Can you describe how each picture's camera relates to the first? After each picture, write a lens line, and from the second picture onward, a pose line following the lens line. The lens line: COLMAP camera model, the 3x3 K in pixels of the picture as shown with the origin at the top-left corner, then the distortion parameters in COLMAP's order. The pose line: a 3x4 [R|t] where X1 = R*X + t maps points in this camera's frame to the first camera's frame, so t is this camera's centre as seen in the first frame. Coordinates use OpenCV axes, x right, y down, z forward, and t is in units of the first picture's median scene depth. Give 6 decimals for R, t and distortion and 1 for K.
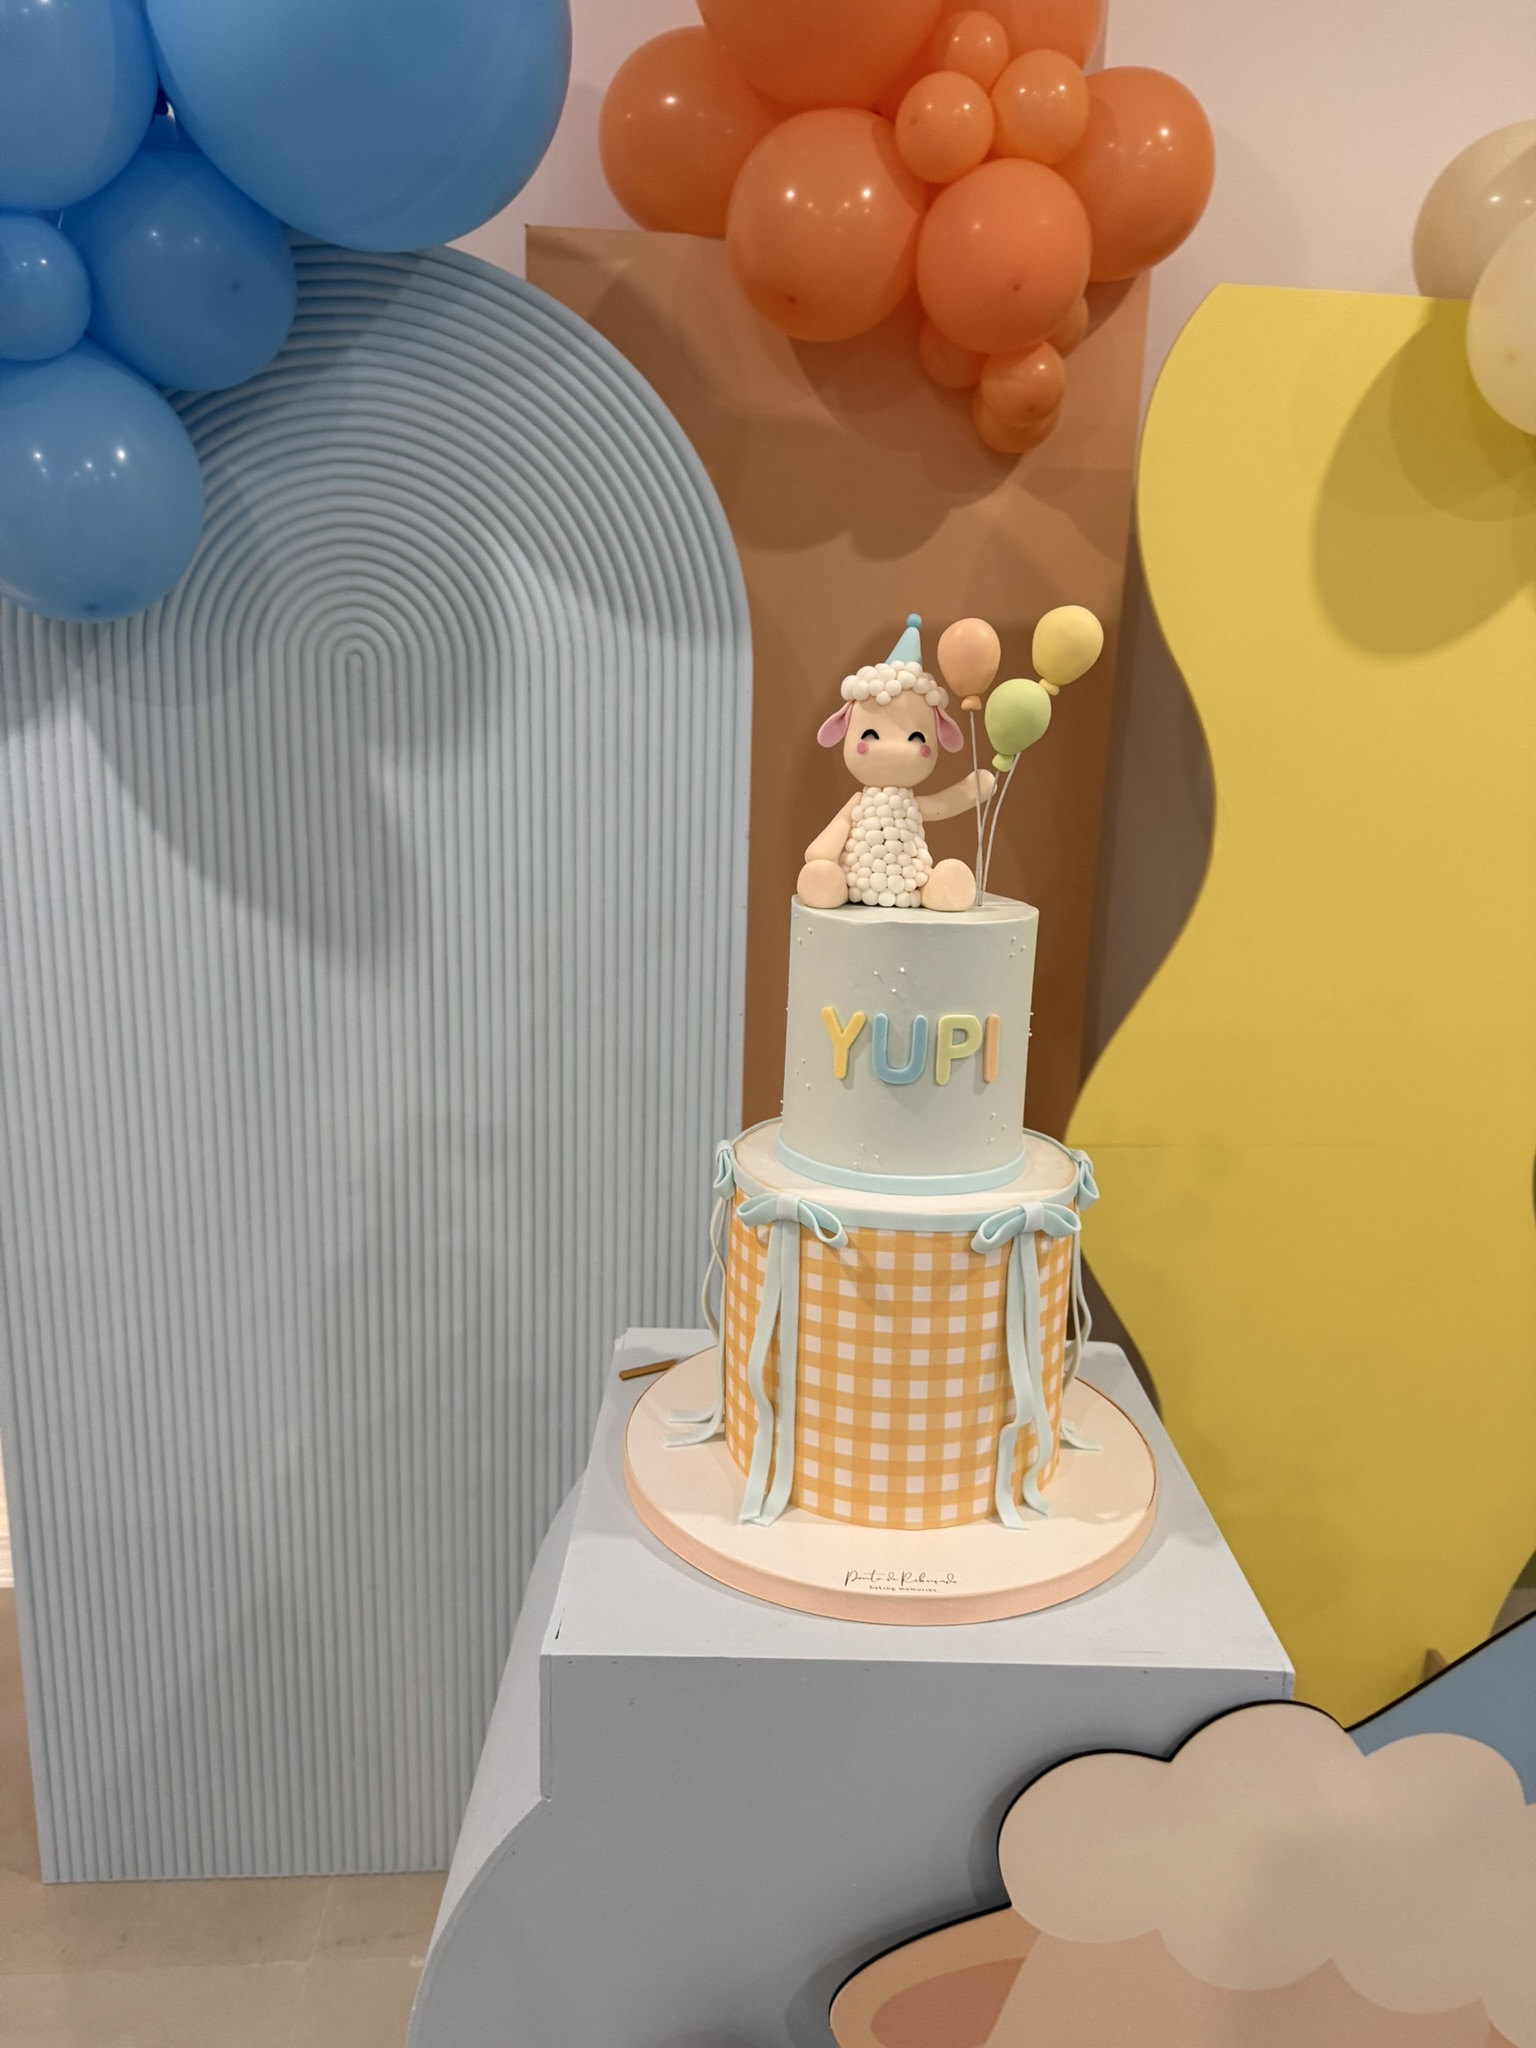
lens RADIAL K [[1453.5, 0, 835.0], [0, 1453.5, 1091.3], [0, 0, 1]] dist [0.050763, -0.044266]
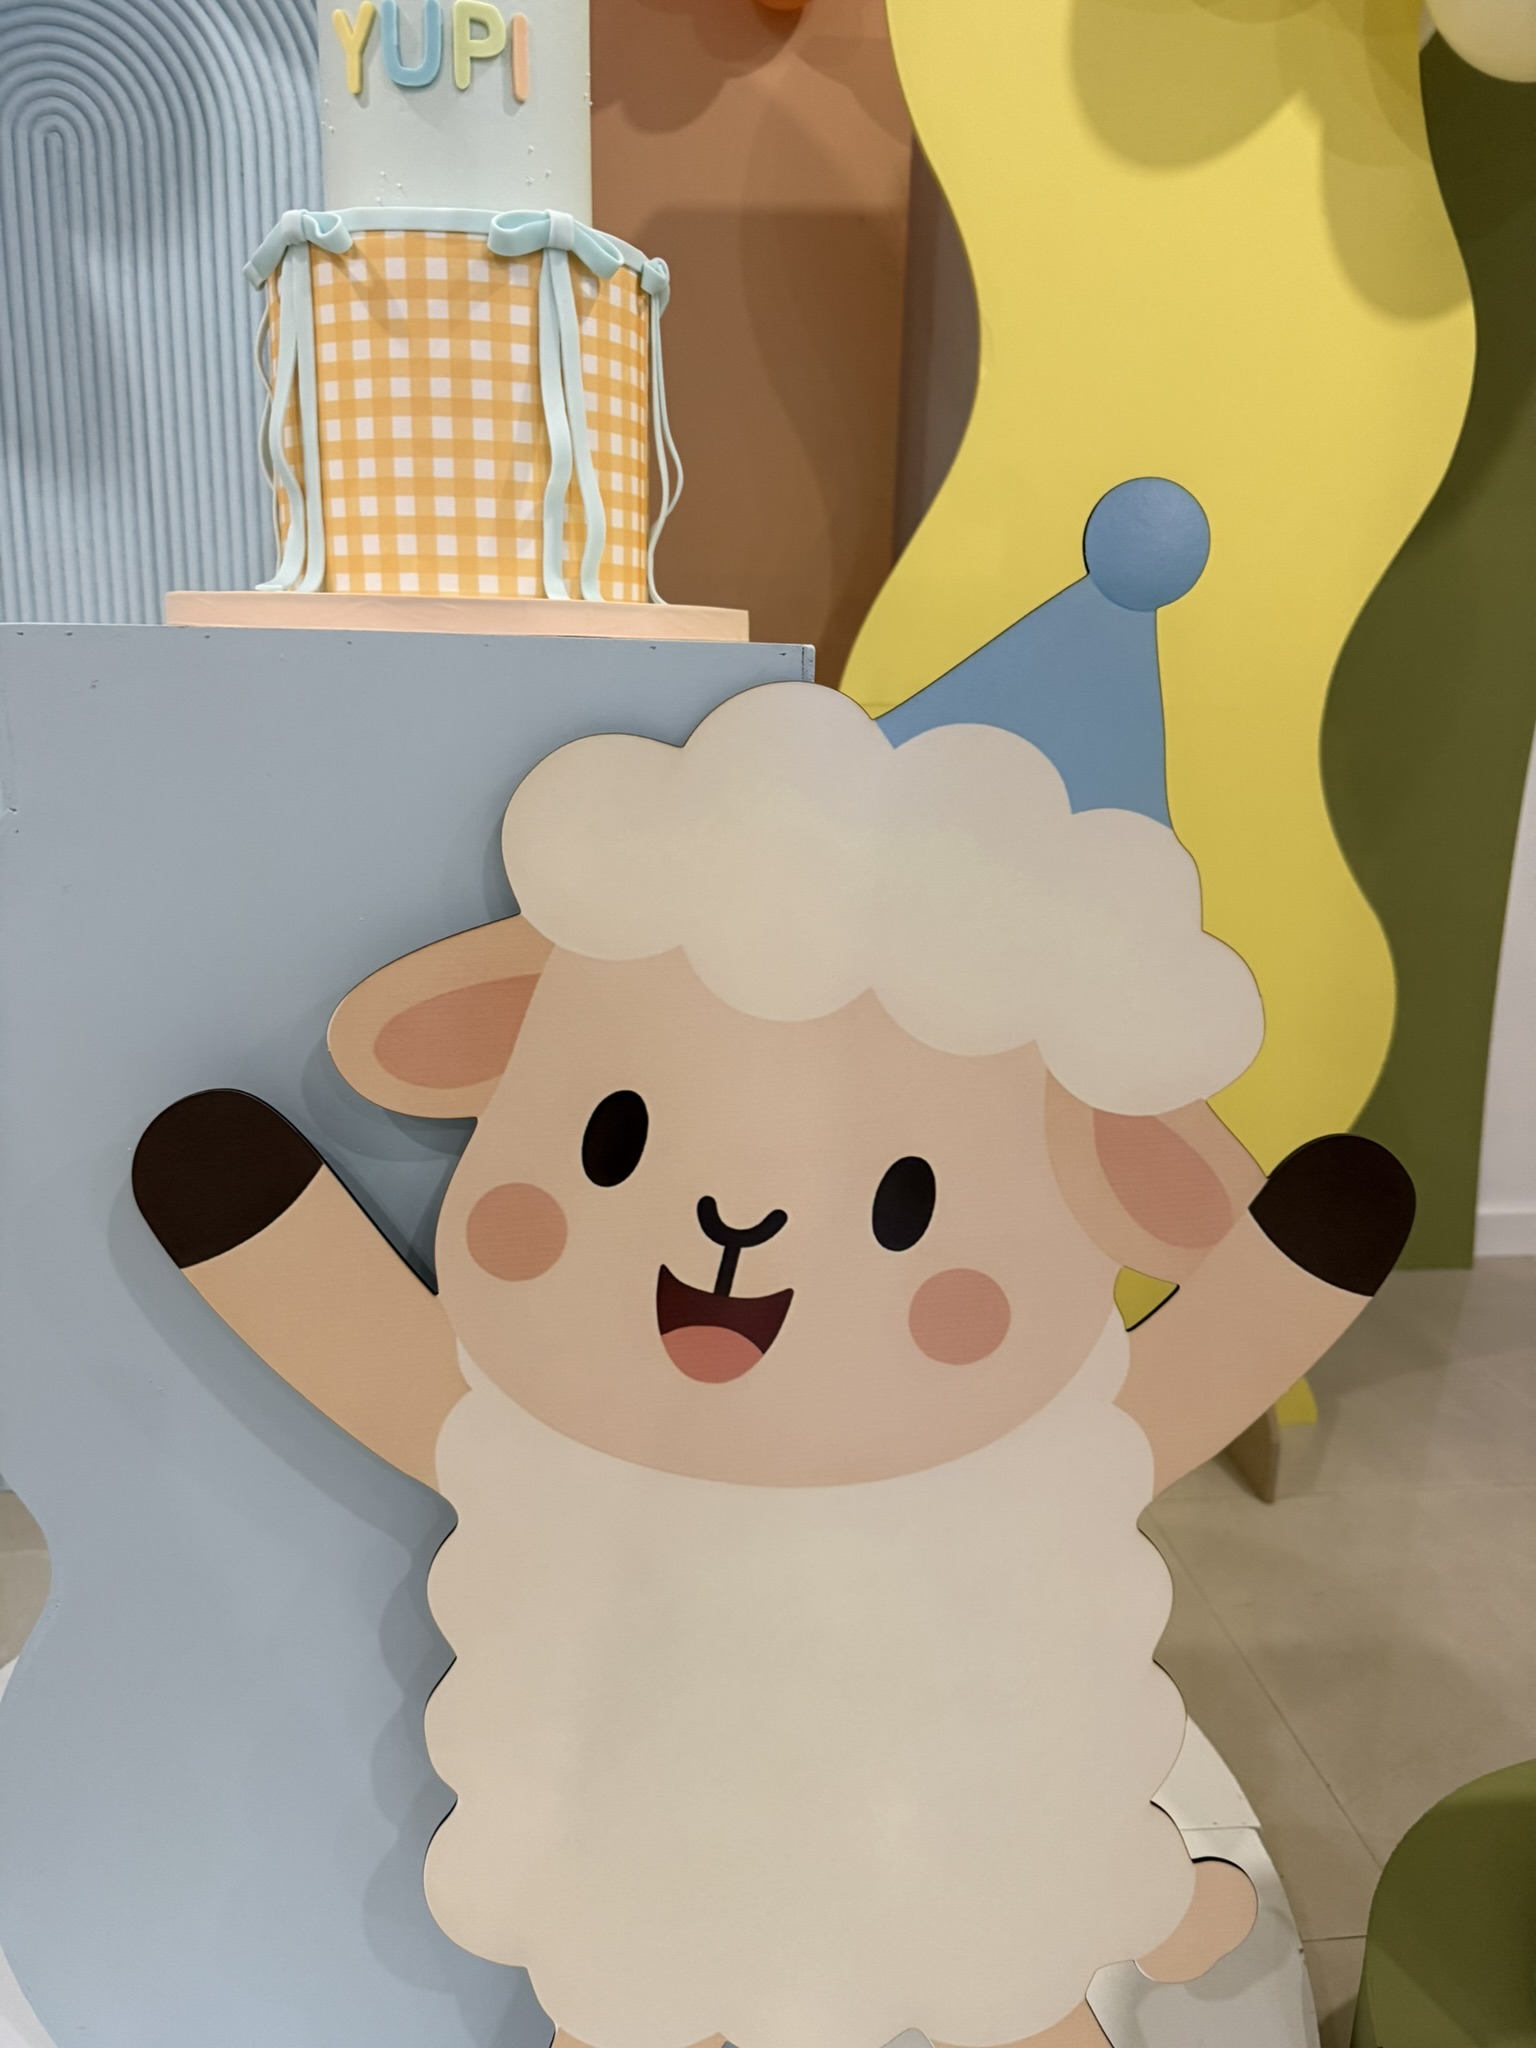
lens RADIAL K [[1453.5, 0, 788.8], [0, 1453.5, 1019.3], [0, 0, 1]] dist [0.050763, -0.044266]
pose [[0.999631, -0.012634, 0.024042, 0.247740], [0.012221, 0.999777, 0.017228, 0.562095], [-0.024254, -0.016928, 0.999562, 0.065310]]
